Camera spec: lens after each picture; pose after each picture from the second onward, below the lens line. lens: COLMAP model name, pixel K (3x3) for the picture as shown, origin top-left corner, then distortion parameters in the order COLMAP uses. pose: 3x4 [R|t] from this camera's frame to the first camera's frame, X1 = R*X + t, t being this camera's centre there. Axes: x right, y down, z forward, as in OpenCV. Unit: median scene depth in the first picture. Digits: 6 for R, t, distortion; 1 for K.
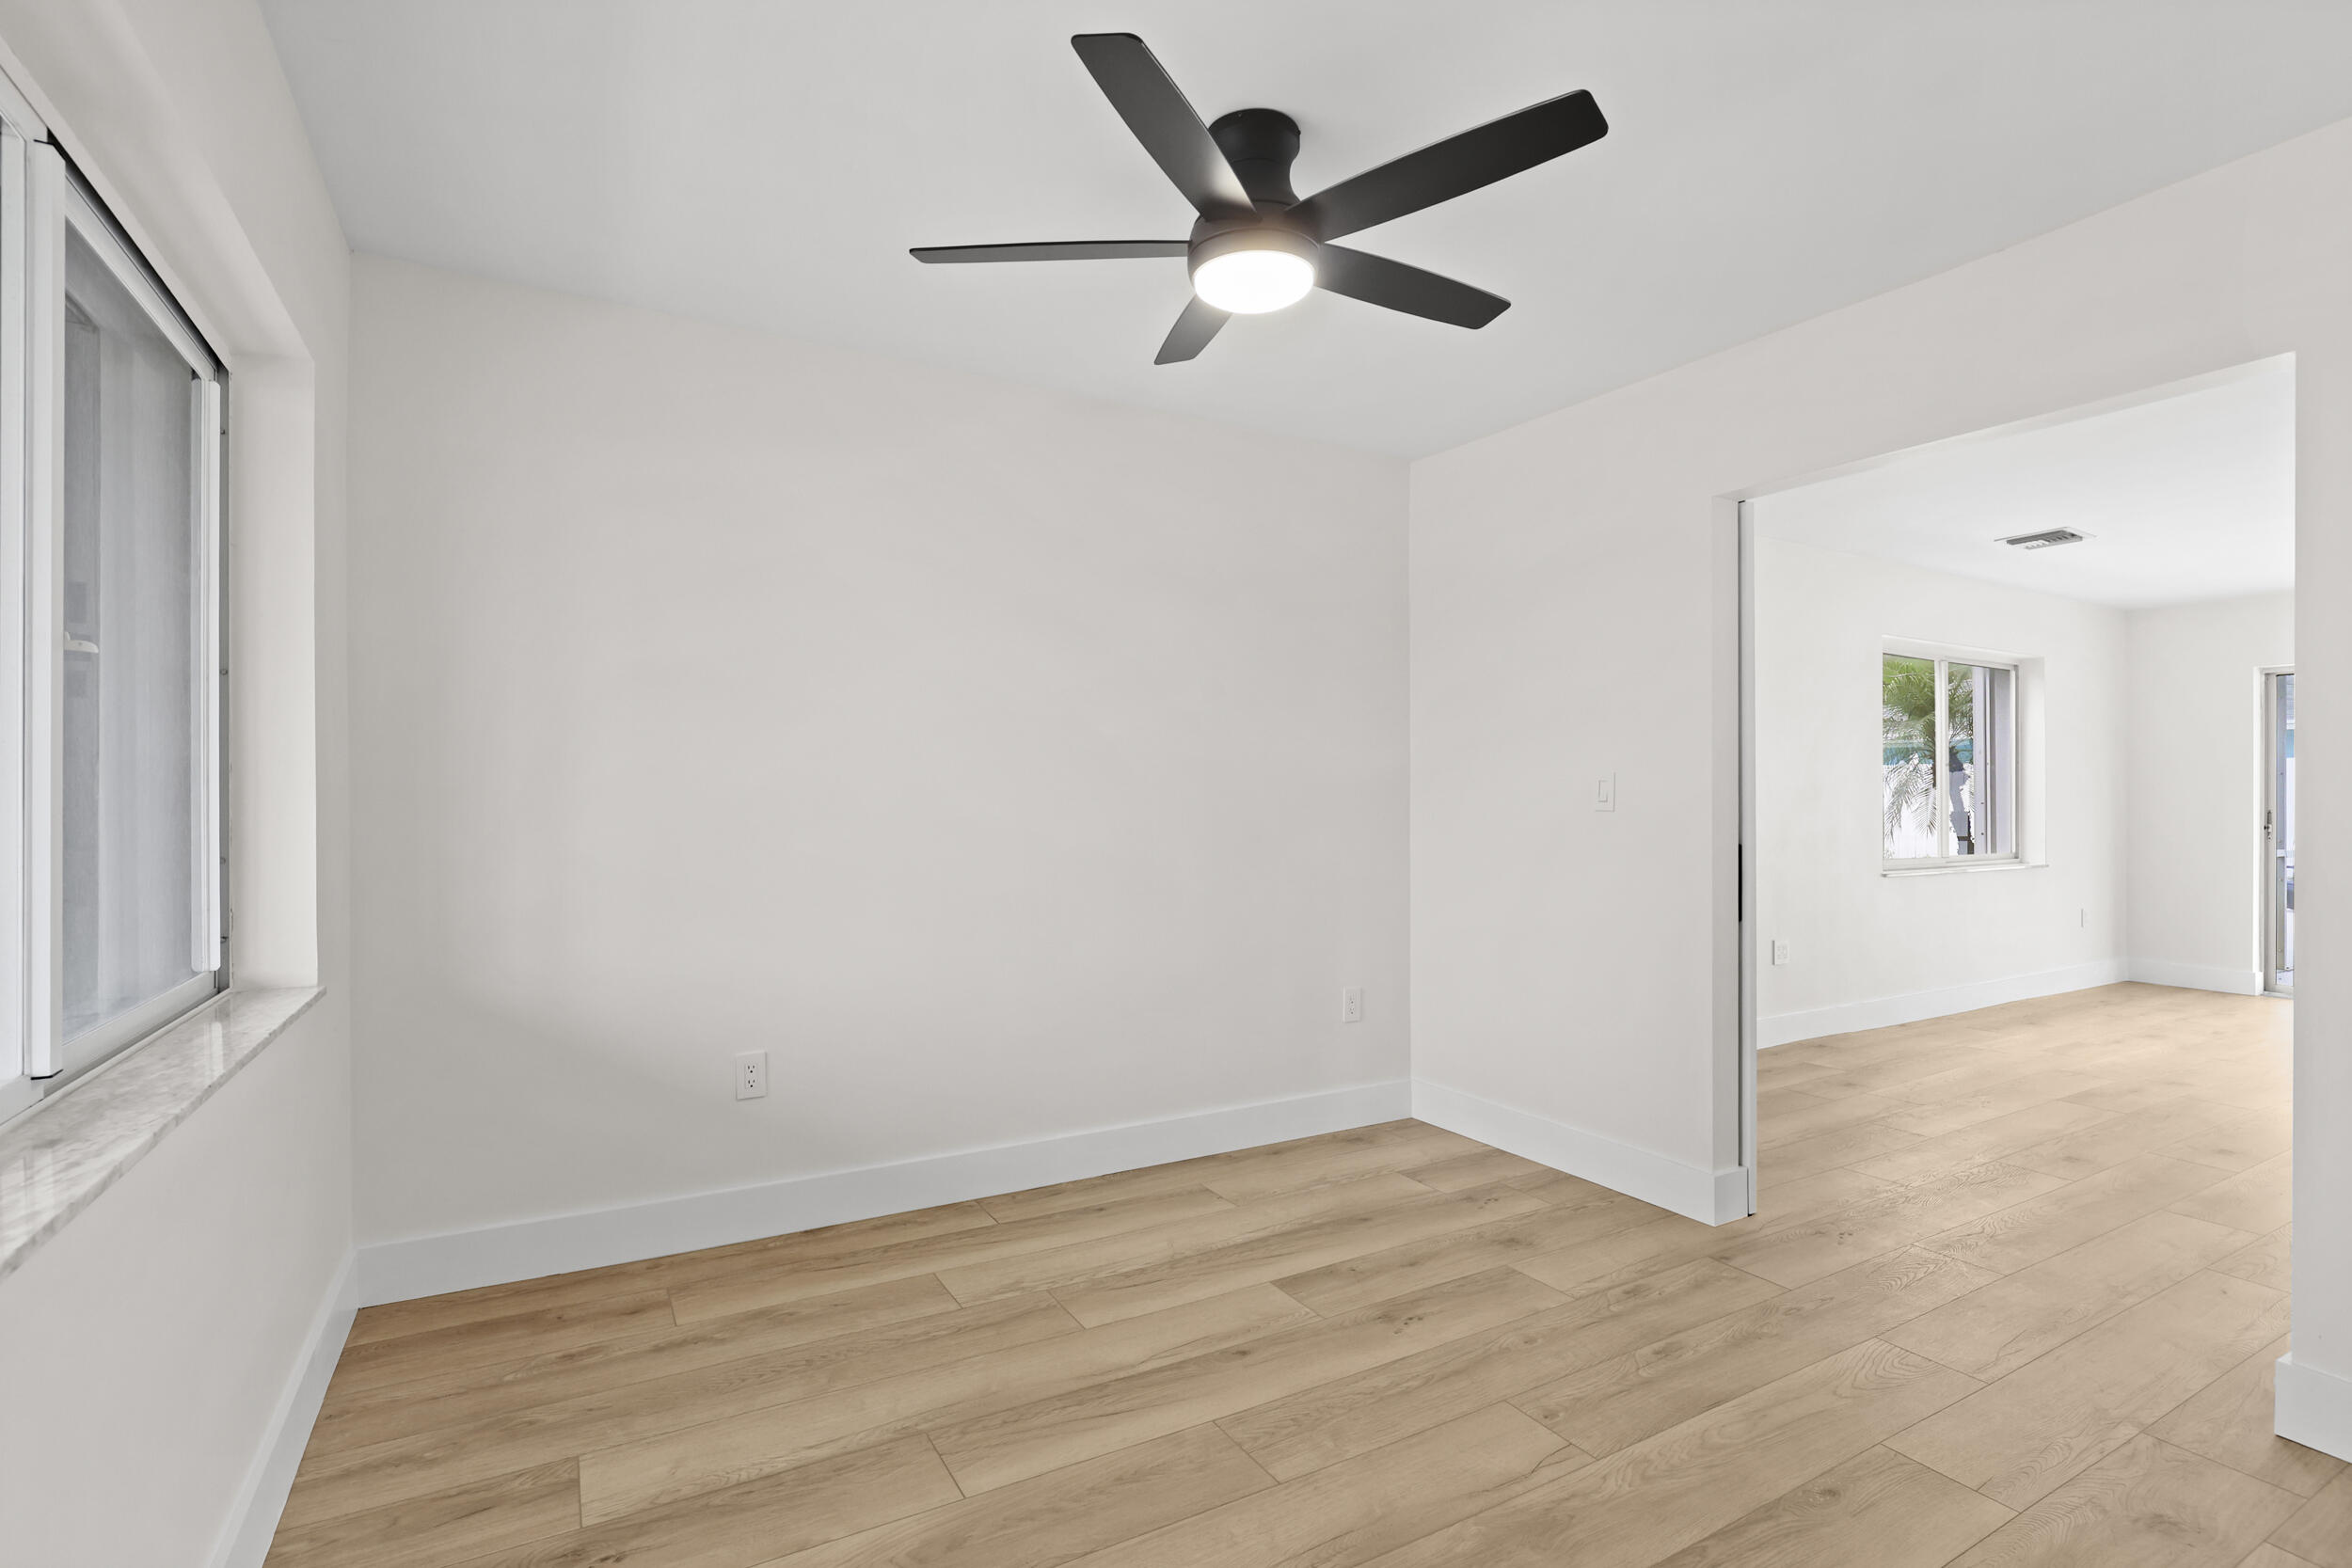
lens RADIAL K [[1115.0, 0, 1183.1], [0, 1115.0, 784.7], [0, 0, 1]] dist [-0.000033, -0.000106]
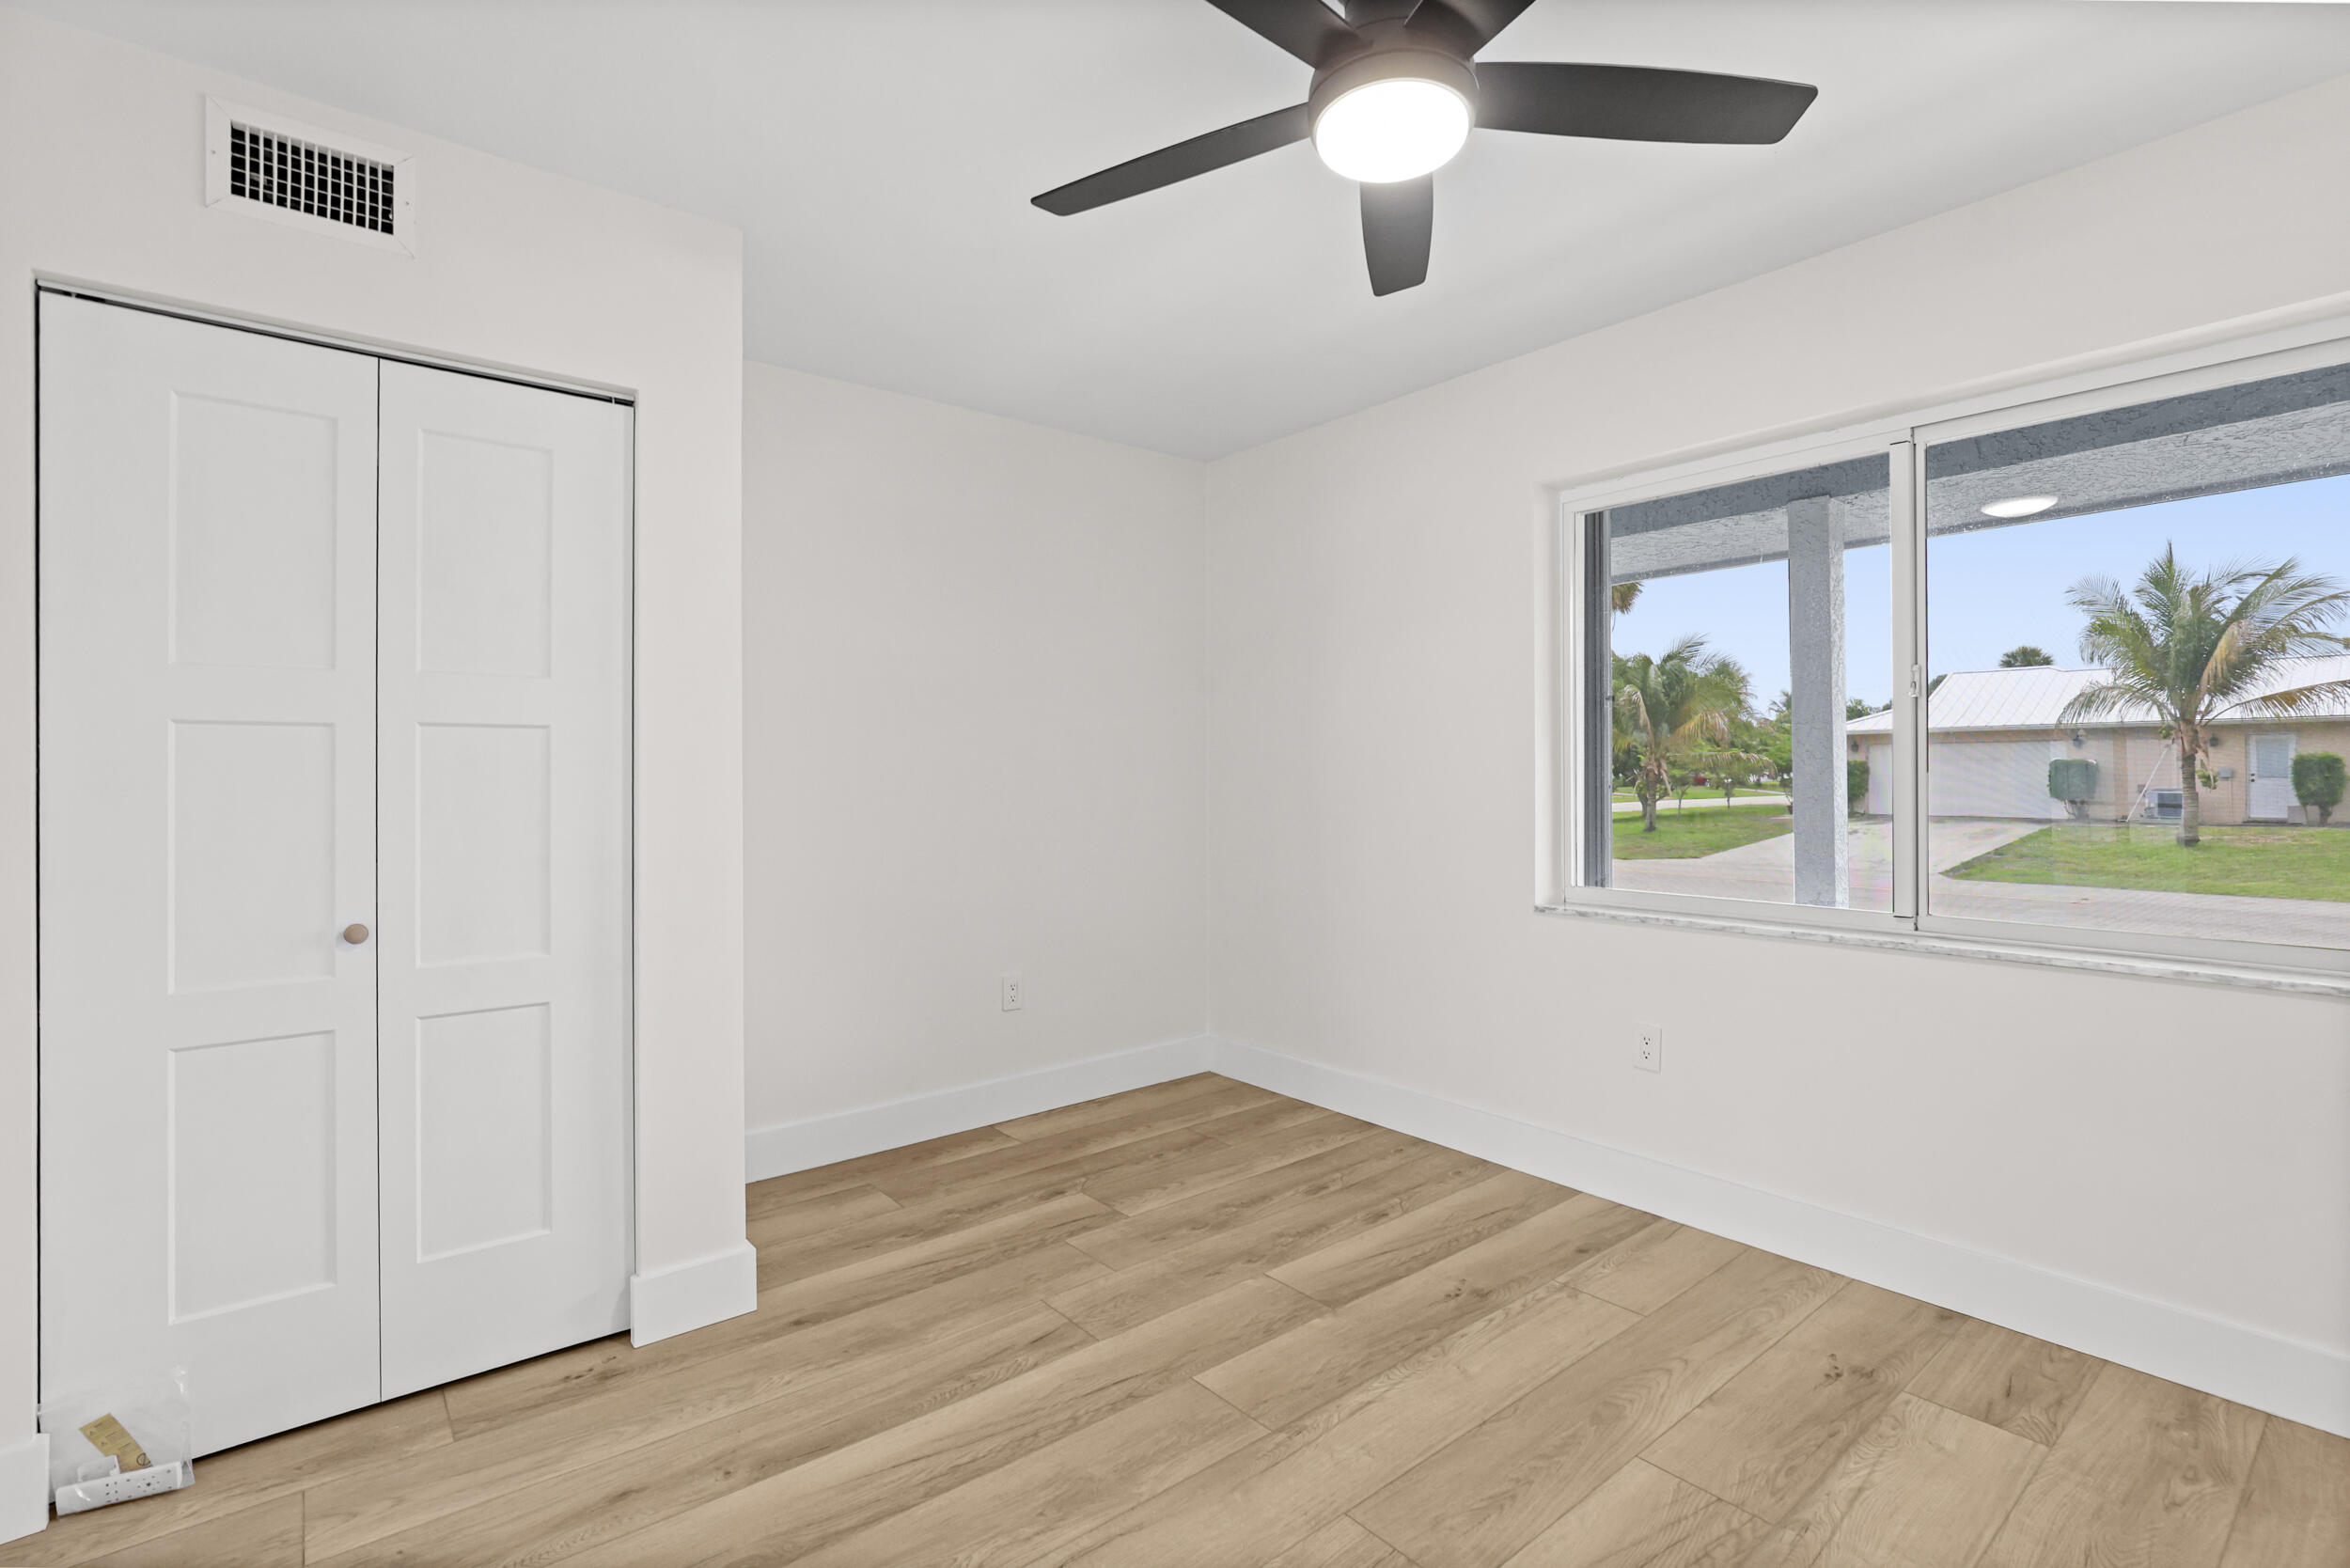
lens RADIAL K [[1114.2, 0, 1183.2], [0, 1114.2, 785.5], [0, 0, 1]] dist [-0.000033, -0.000106]
pose [[-0.985474, 0.000903, -0.169825, 0.375584], [0.001204, 0.999998, -0.001672, 0.030787], [0.169823, -0.001852, -0.985473, 1.895397]]
